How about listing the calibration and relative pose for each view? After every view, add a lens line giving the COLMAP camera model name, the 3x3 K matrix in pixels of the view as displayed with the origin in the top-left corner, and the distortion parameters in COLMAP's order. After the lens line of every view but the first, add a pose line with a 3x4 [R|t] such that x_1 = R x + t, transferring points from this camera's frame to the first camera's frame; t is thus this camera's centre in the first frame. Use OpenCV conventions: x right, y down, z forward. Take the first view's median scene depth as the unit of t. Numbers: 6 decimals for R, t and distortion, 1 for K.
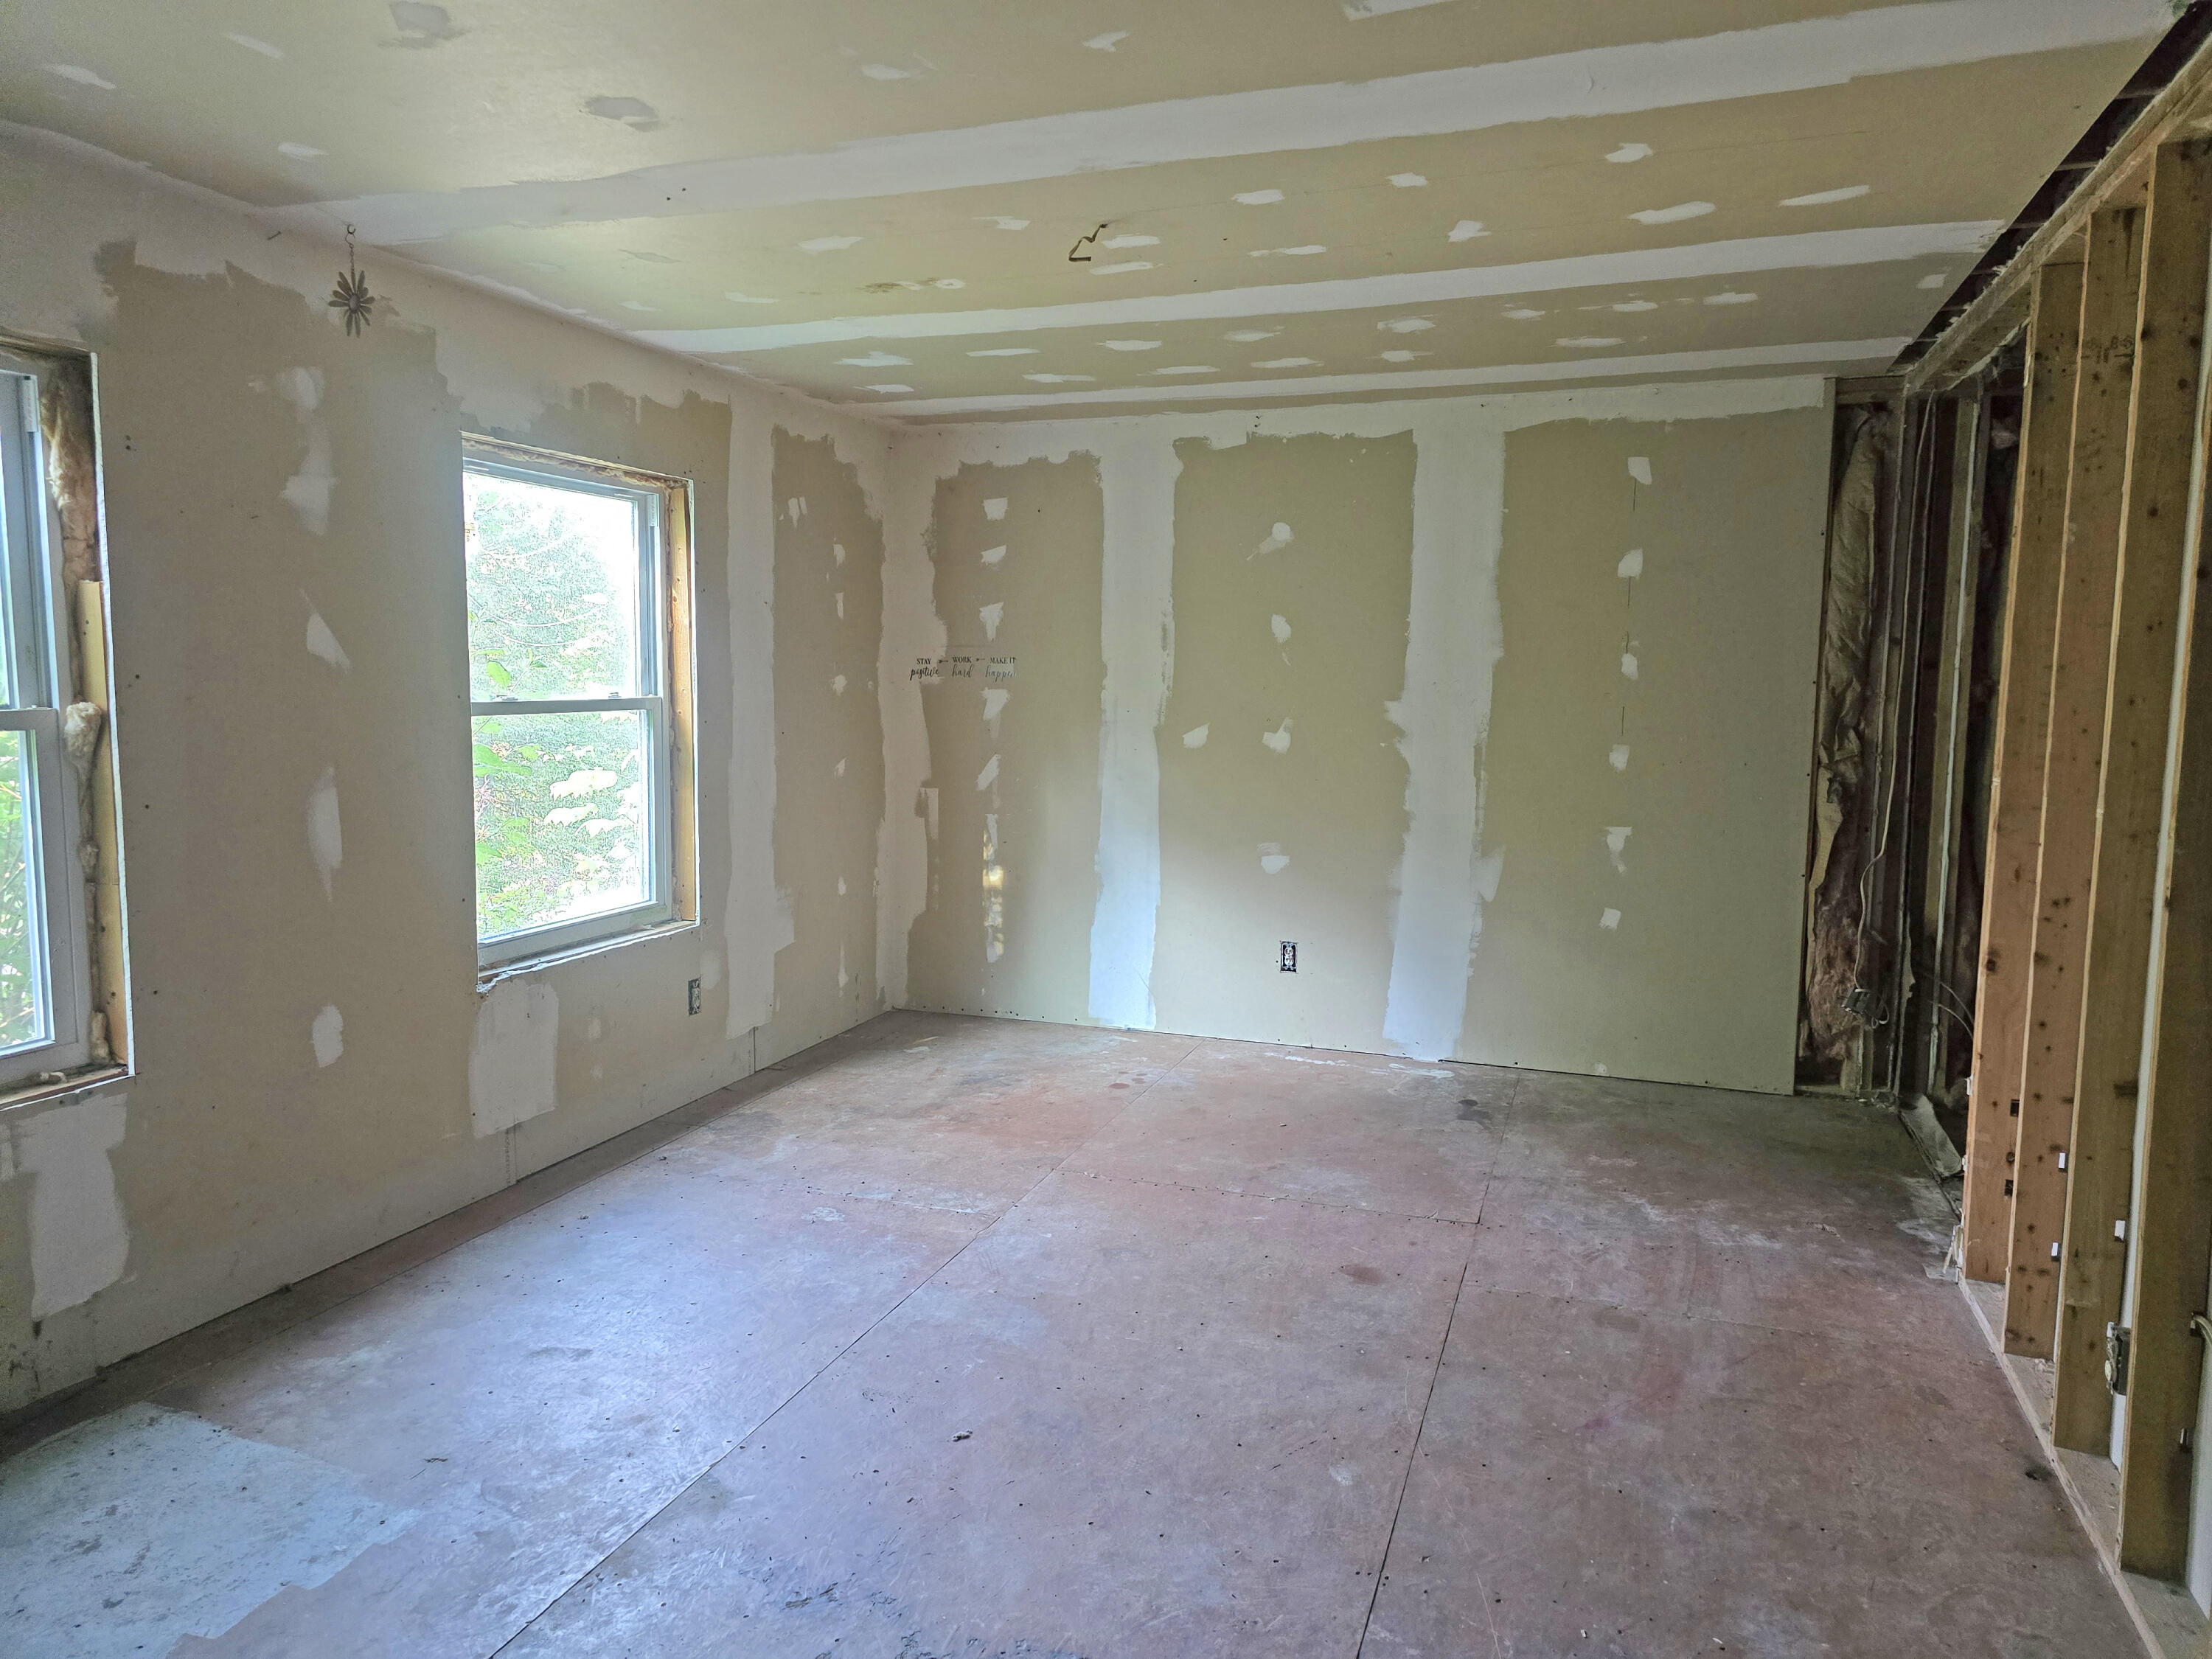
lens RADIAL K [[1490.4, 0, 1115.0], [0, 1490.4, 829.5], [0, 0, 1]] dist [0.046384, -0.053672]
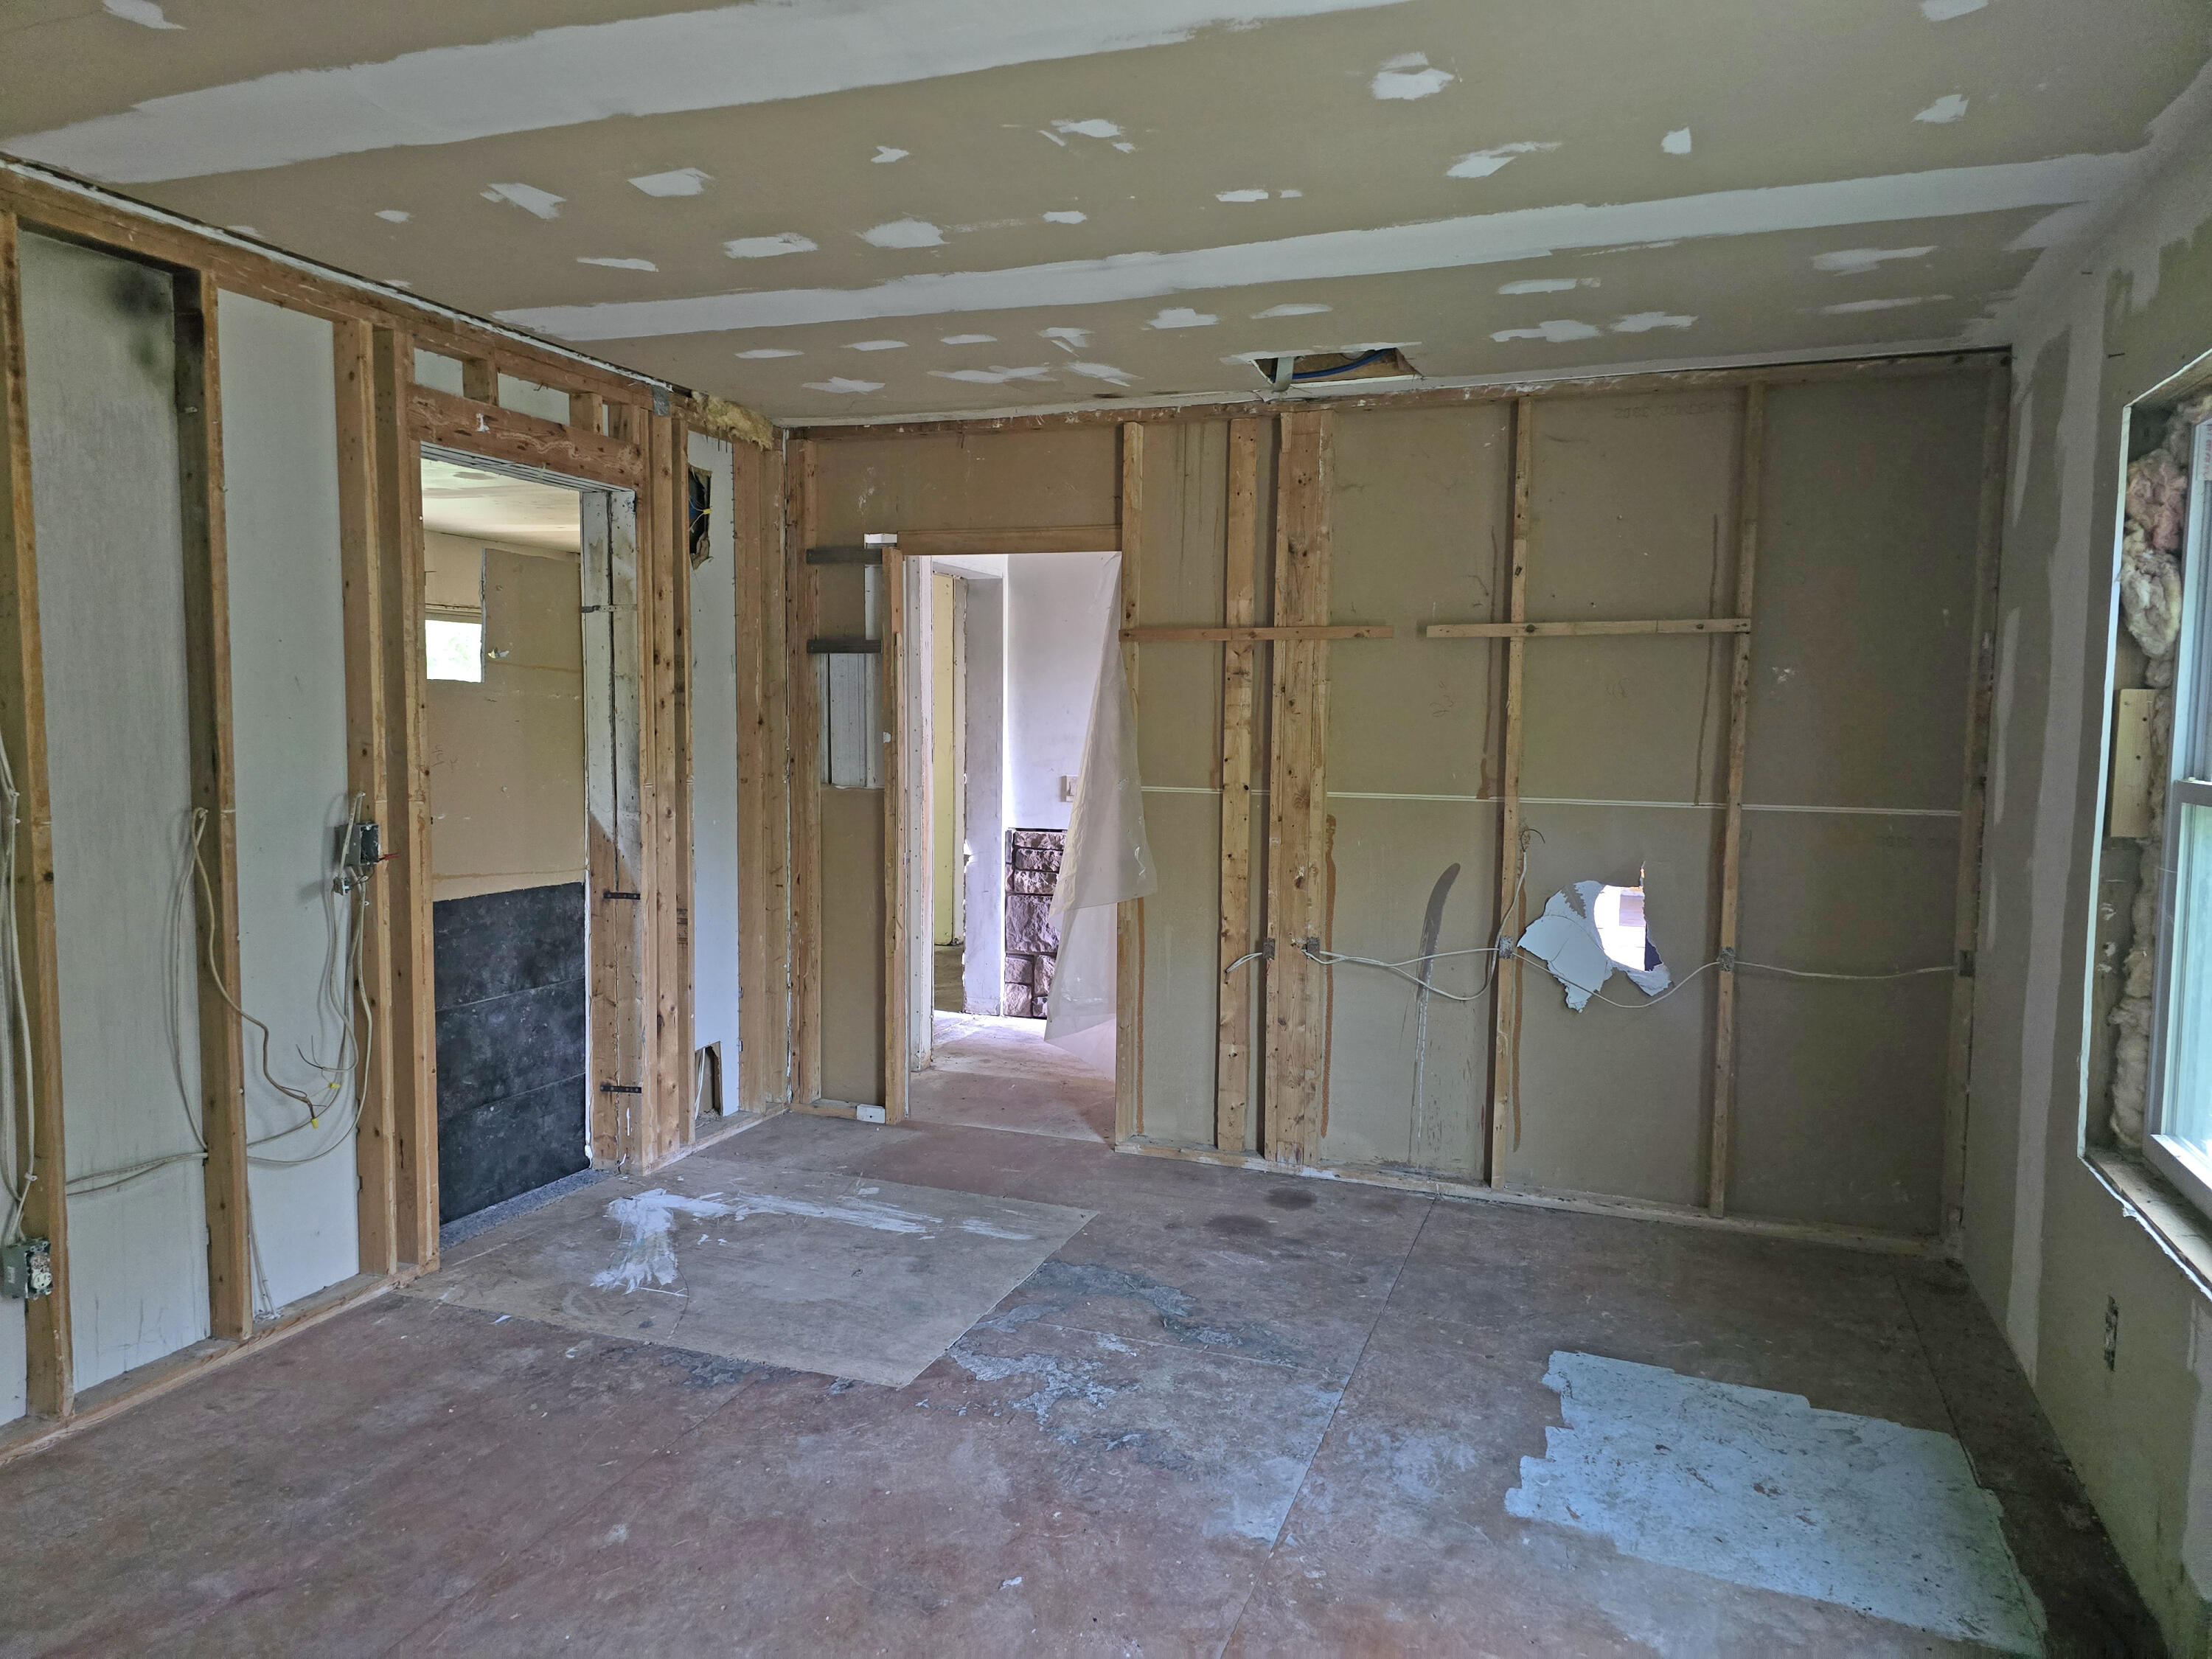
lens RADIAL K [[1490.4, 0, 1110.1], [0, 1490.4, 835.1], [0, 0, 1]] dist [0.046384, -0.053672]
pose [[-0.999632, -0.023530, 0.013488, -0.180443], [-0.020568, 0.981862, 0.188476, -0.215468], [-0.017678, 0.188129, -0.981985, 1.988069]]
